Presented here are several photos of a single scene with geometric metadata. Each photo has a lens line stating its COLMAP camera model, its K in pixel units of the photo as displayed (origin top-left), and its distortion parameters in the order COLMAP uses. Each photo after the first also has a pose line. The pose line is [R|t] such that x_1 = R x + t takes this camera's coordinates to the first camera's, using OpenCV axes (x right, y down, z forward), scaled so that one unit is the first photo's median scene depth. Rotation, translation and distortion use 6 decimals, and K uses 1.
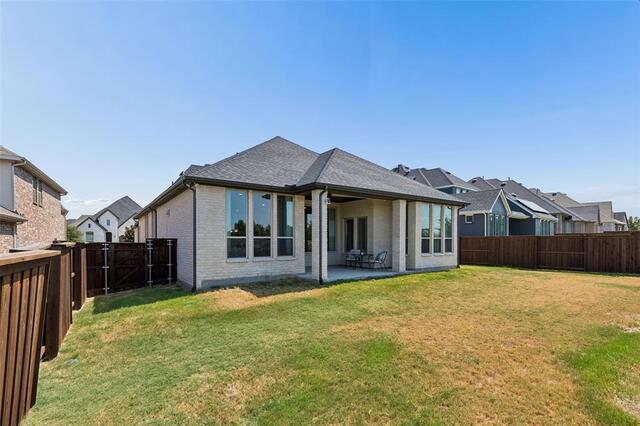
lens RADIAL K [[284.0, 0, 320.2], [0, 284.0, 244.7], [0, 0, 1]] dist [0.000738, 0.000029]
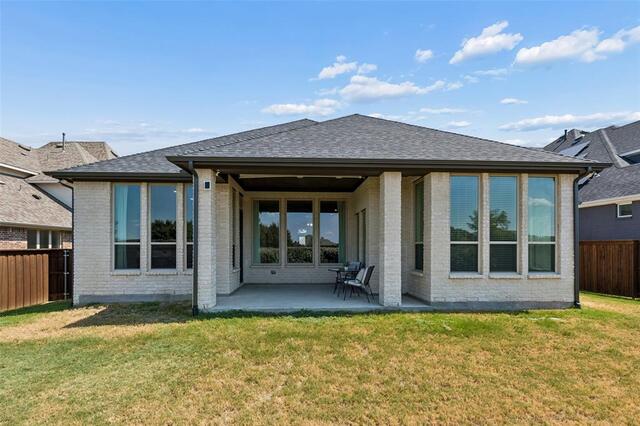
lens RADIAL K [[292.8, 0, 319.1], [0, 292.8, 244.4], [0, 0, 1]] dist [0.000544, 0.000041]
pose [[0.853636, -0.003927, -0.520855, 0.550057], [-0.007972, 0.999756, -0.020603, -0.009676], [0.520809, 0.021739, 0.853397, 0.539625]]
